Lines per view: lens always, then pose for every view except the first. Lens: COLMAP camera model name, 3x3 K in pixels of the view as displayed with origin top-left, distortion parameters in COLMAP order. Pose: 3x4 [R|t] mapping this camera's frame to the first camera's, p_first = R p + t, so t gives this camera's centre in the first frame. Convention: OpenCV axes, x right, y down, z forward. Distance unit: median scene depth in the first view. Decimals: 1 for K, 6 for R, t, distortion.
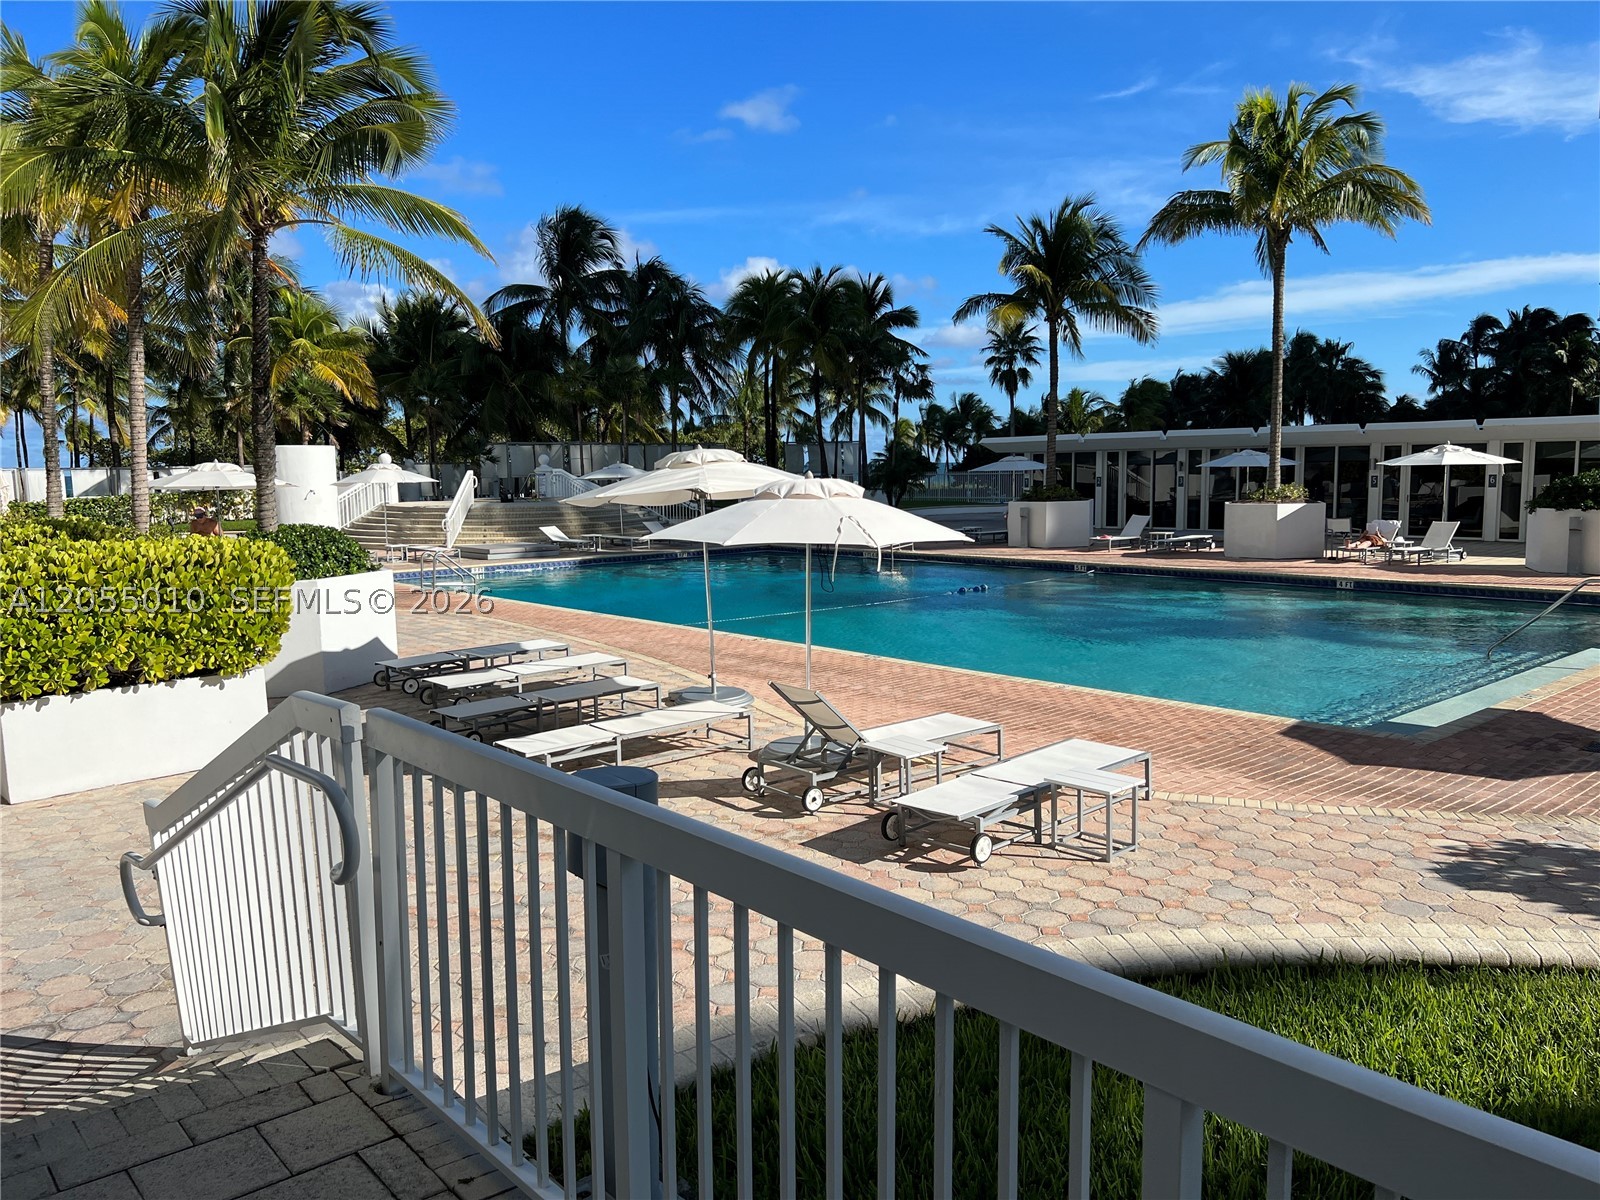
lens RADIAL K [[1198.0, 0, 800.0], [0, 1198.0, 600.0], [0, 0, 1]] dist [0.040478, -0.001984]
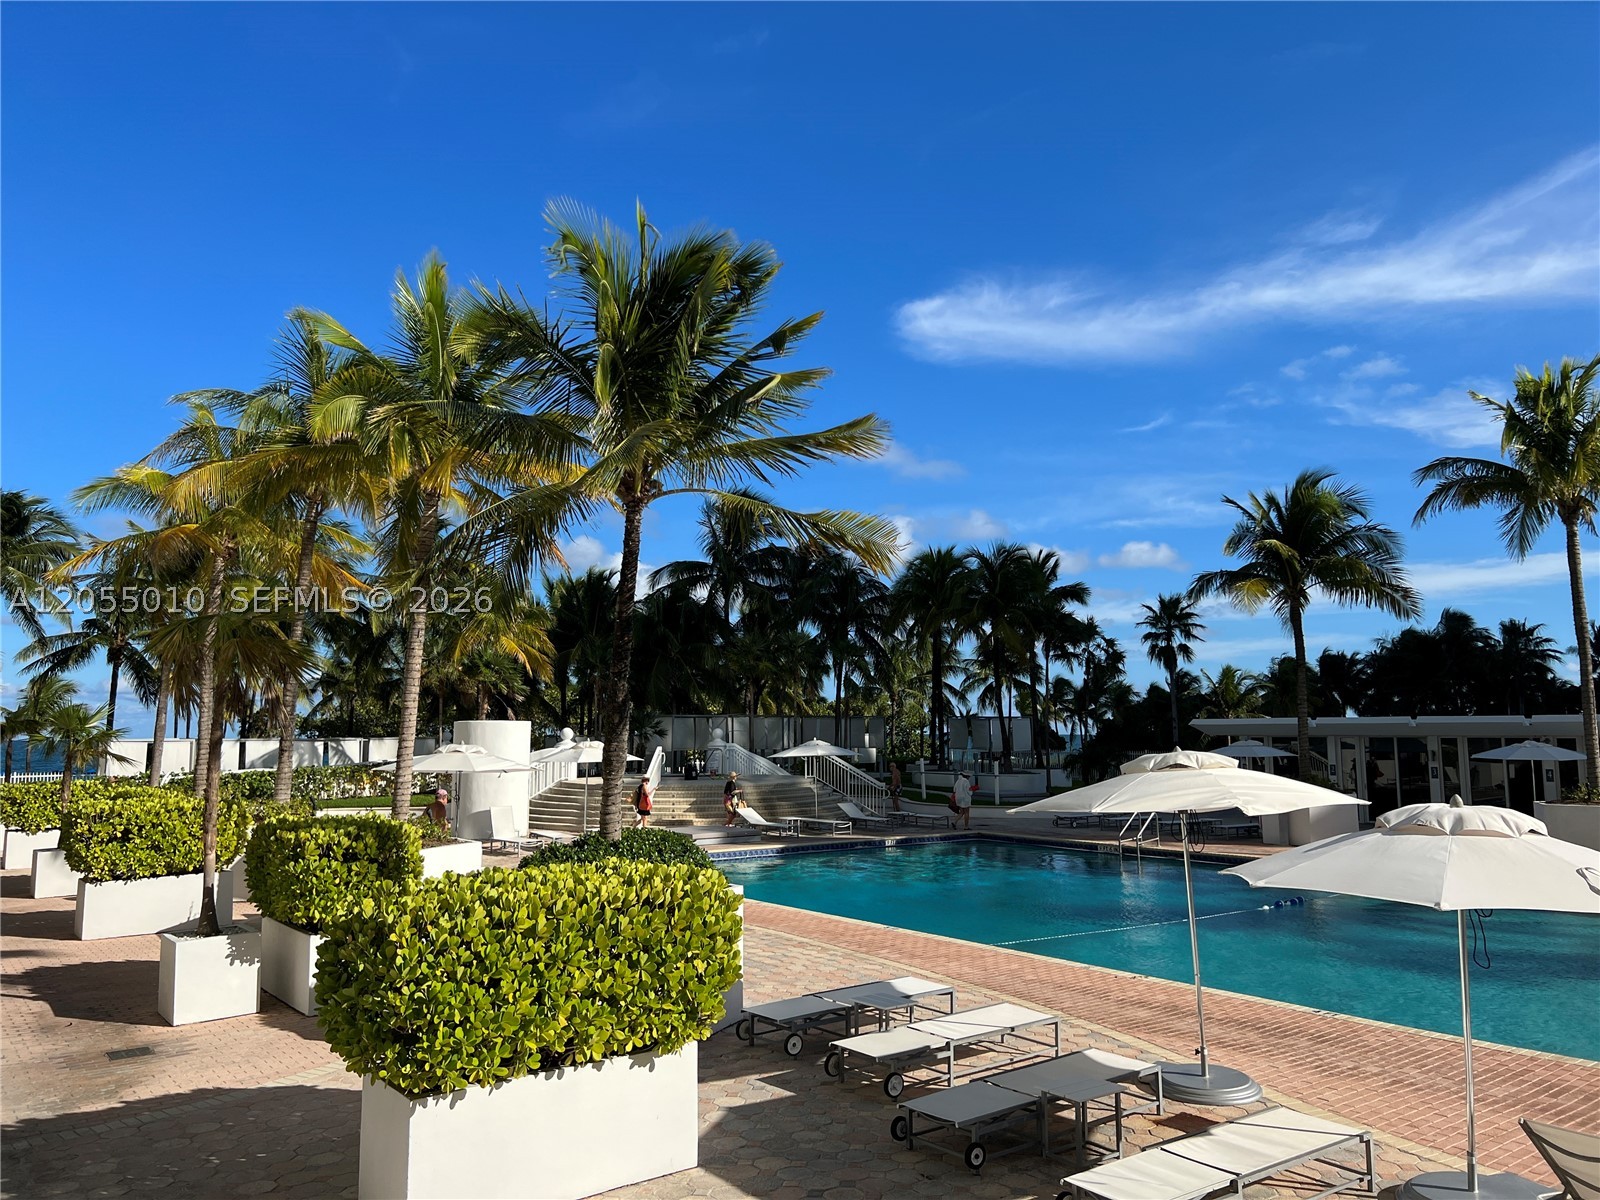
lens RADIAL K [[1196.4, 0, 800.0], [0, 1196.4, 600.0], [0, 0, 1]] dist [0.079475, -0.099307]
pose [[0.996836, 0.005226, -0.079309, -0.081786], [-0.022708, 0.974971, -0.221168, -0.012214], [0.076168, 0.222270, 0.972005, 0.051195]]
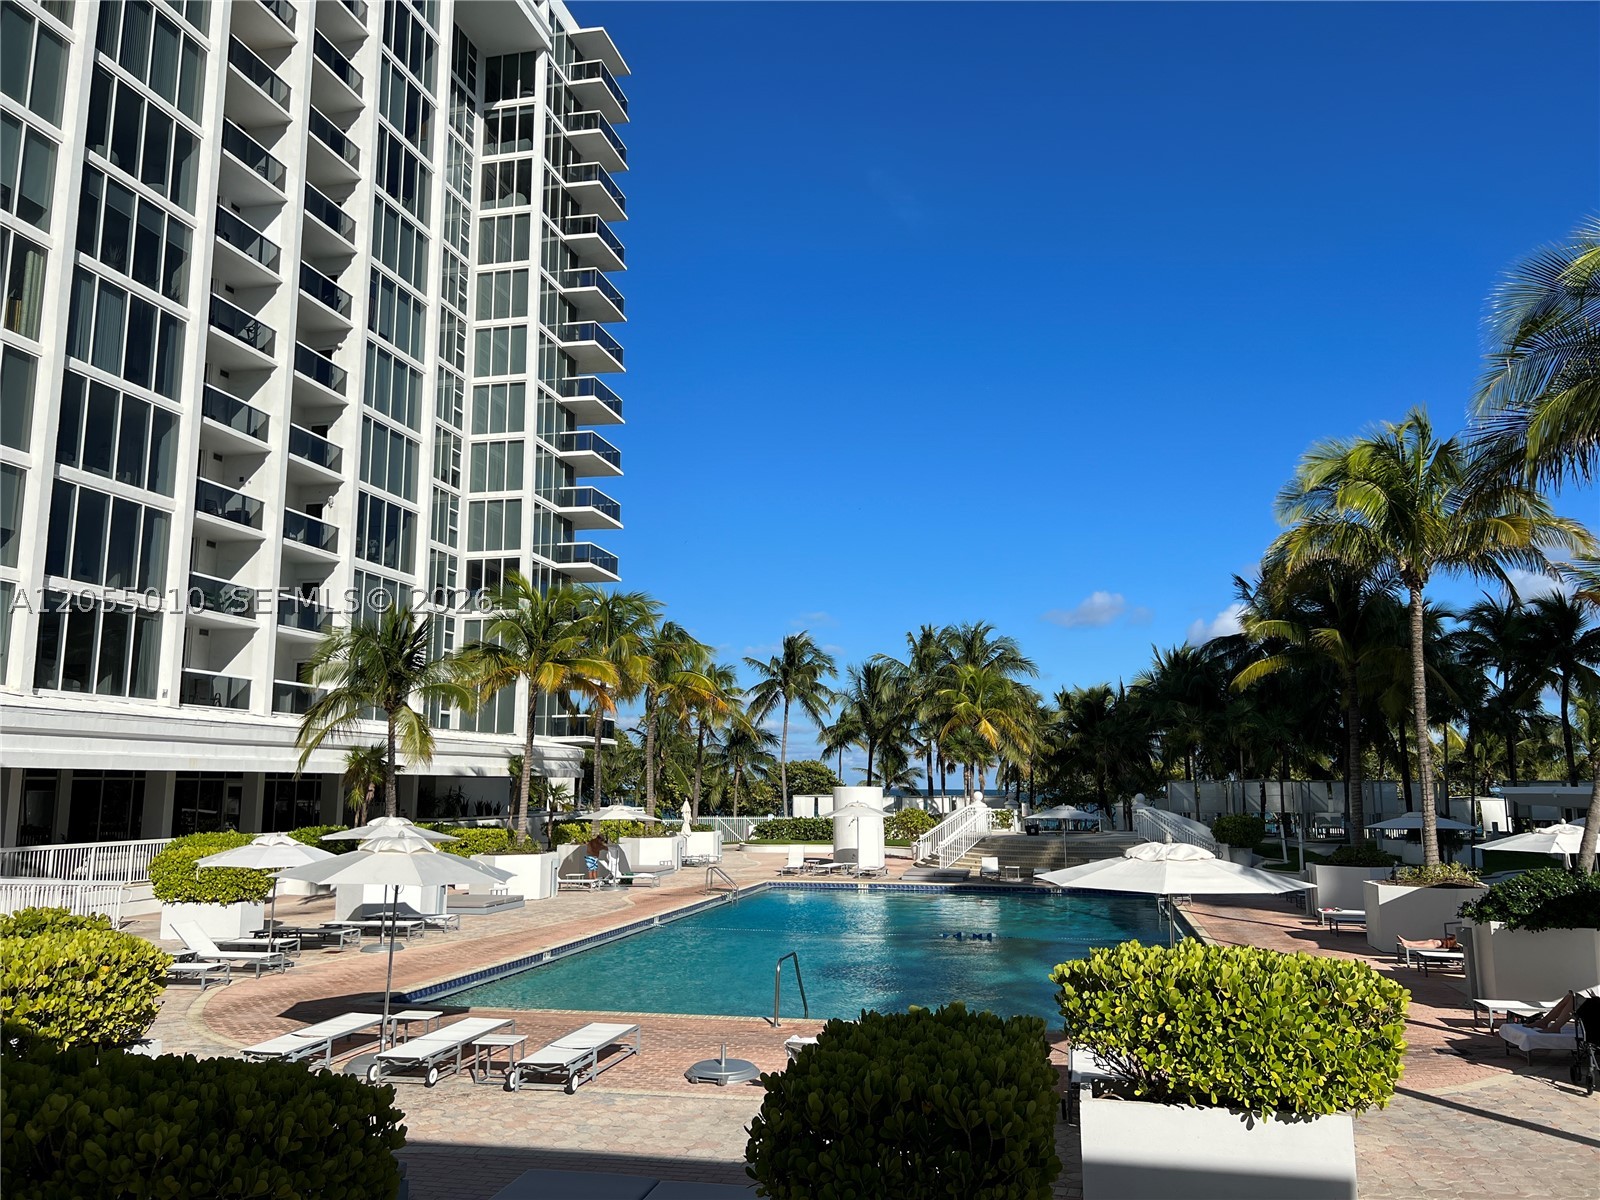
lens RADIAL K [[1193.1, 0, 789.9], [0, 1193.1, 596.7], [0, 0, 1]] dist [0.091678, -0.129769]
pose [[0.579951, -0.110372, -0.807140, 0.603522], [-0.103043, 0.972883, -0.207076, -0.040541], [0.808108, 0.203264, 0.552852, 0.101821]]
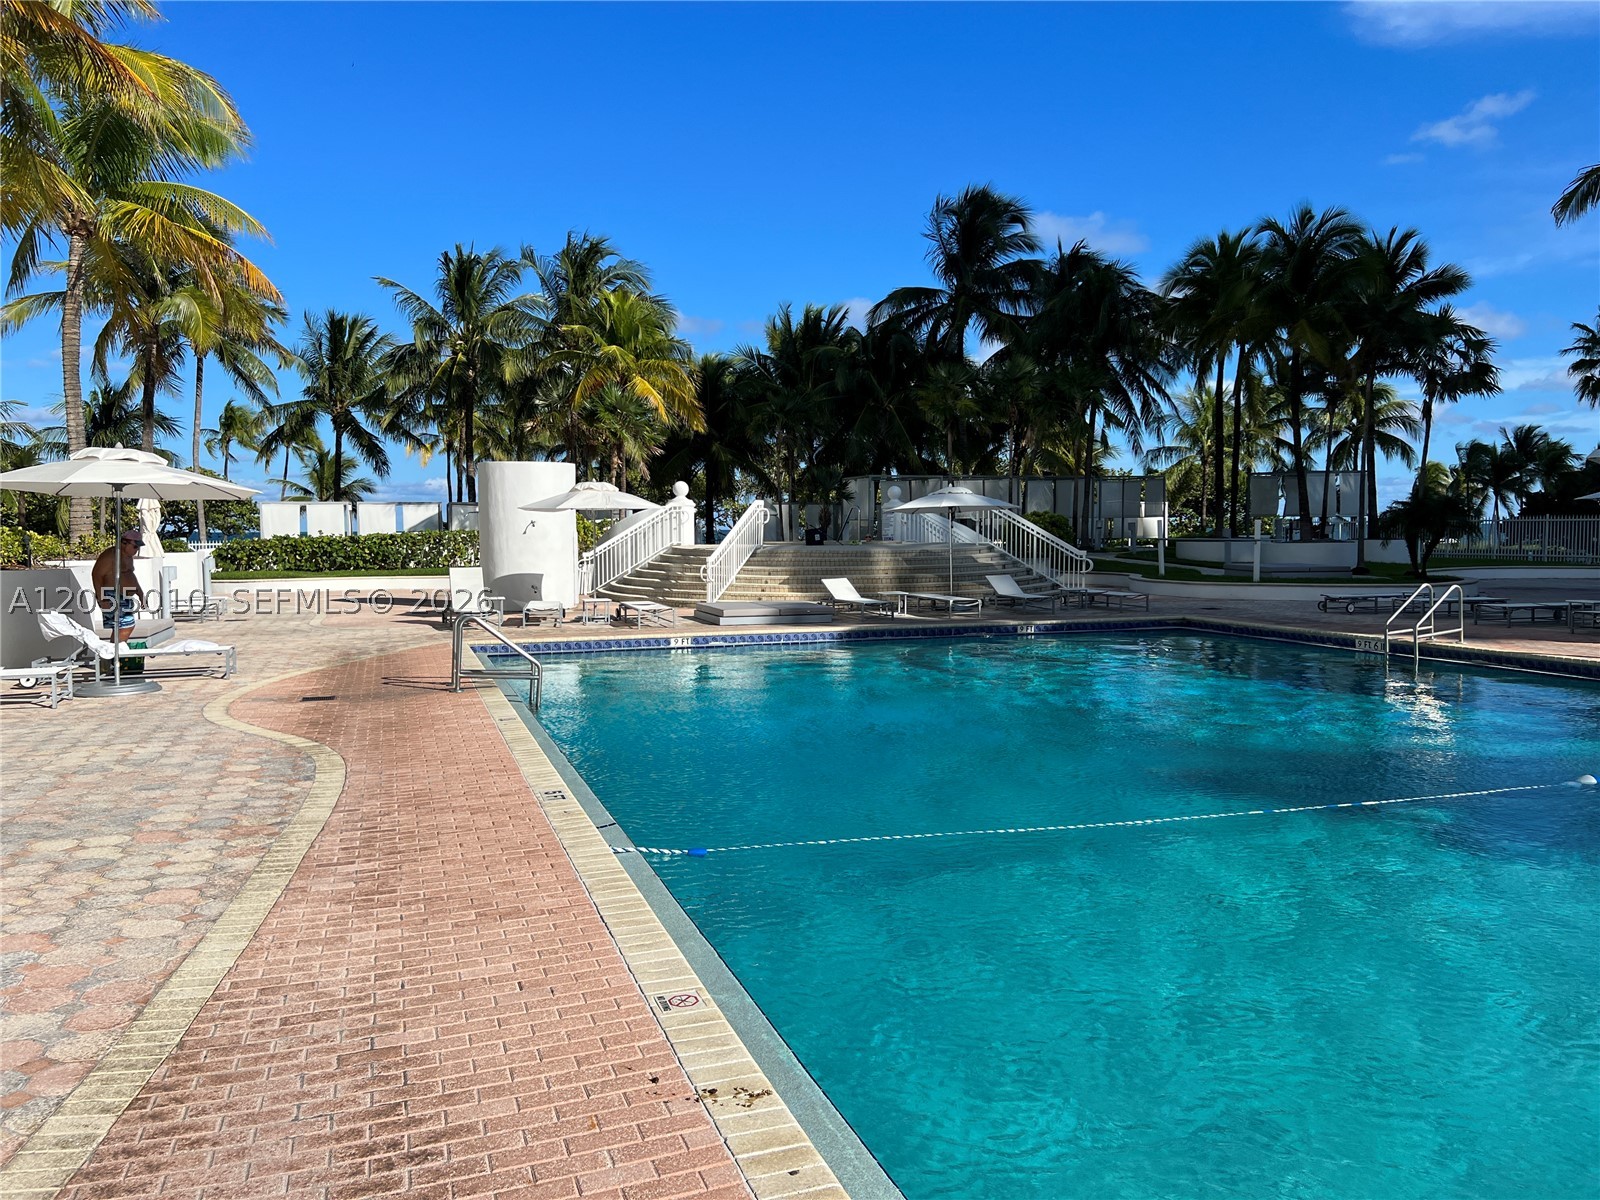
lens RADIAL K [[1193.1, 0, 789.9], [0, 1193.1, 596.7], [0, 0, 1]] dist [0.091678, -0.129769]
pose [[0.921449, 0.033724, -0.387032, 0.023518], [-0.053775, 0.997707, -0.041094, -0.019511], [0.384759, 0.058678, 0.921150, 0.330699]]
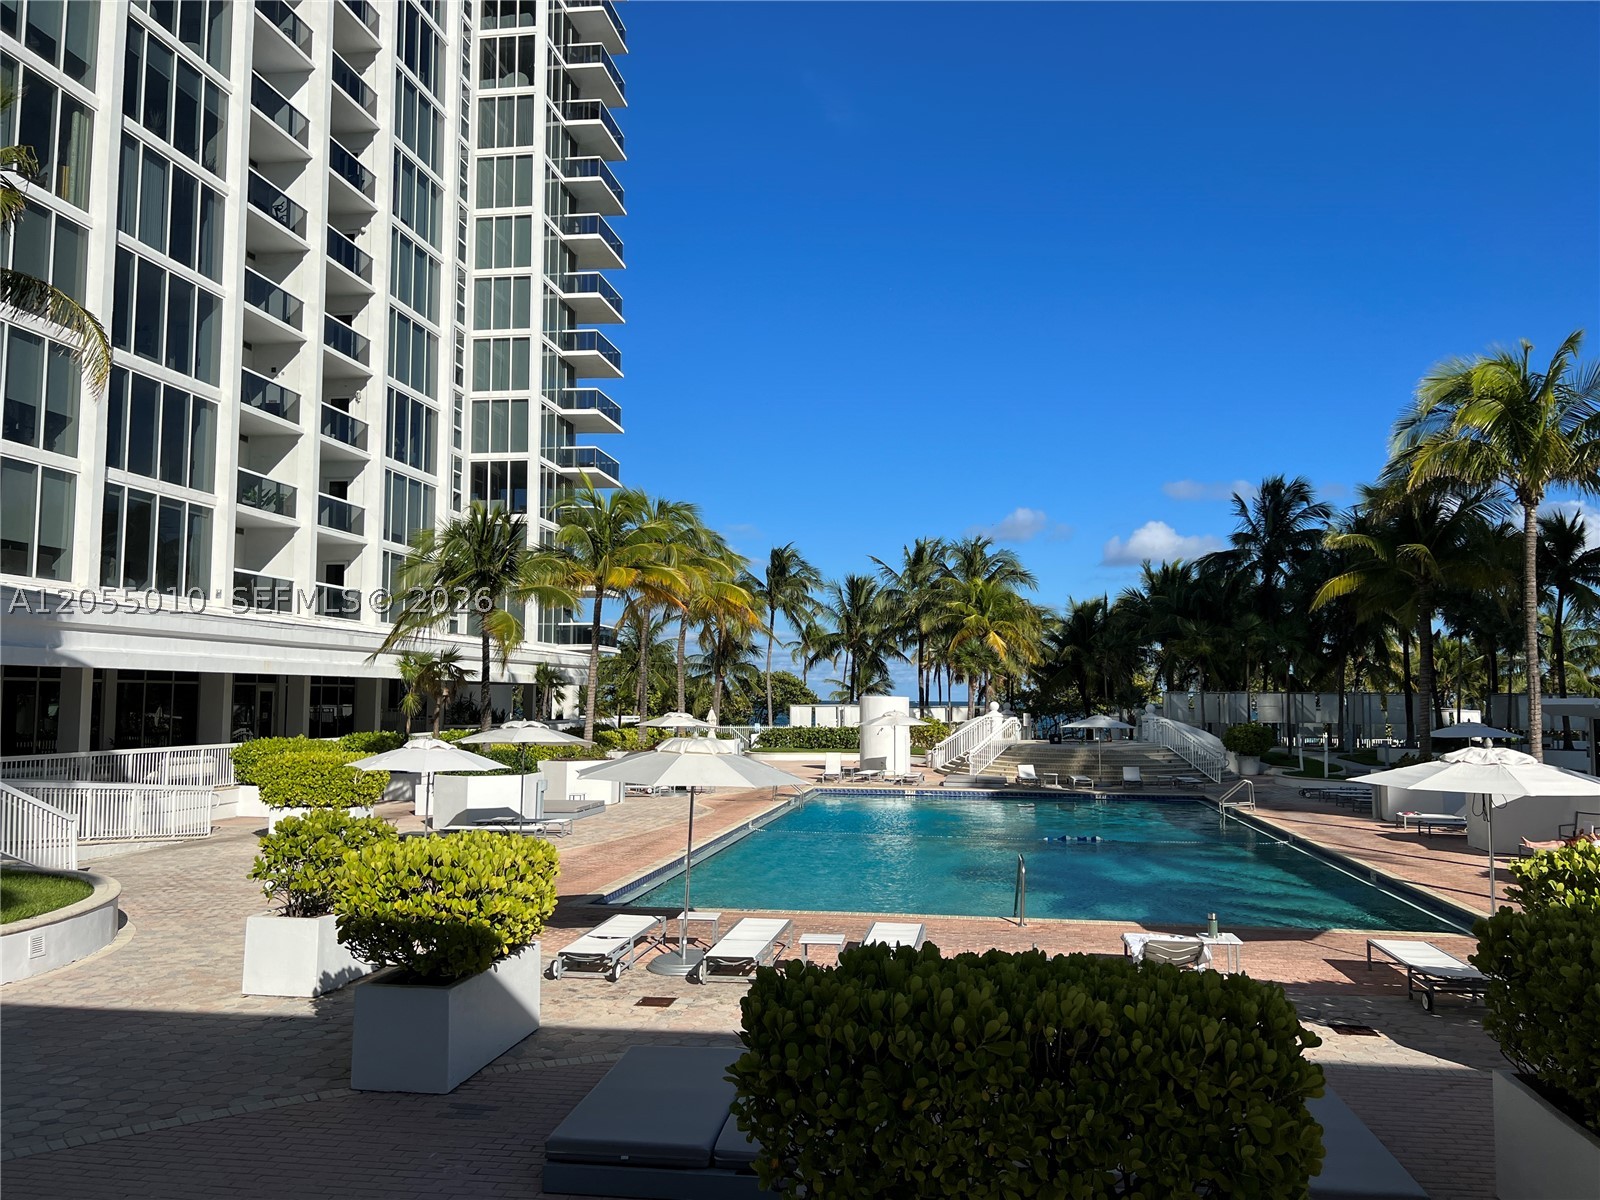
lens RADIAL K [[1196.4, 0, 800.0], [0, 1196.4, 600.0], [0, 0, 1]] dist [0.079475, -0.099307]
pose [[0.642312, -0.041374, -0.765326, 0.528041], [-0.104438, 0.984504, -0.140874, -0.026671], [0.759295, 0.170414, 0.628037, 0.014752]]
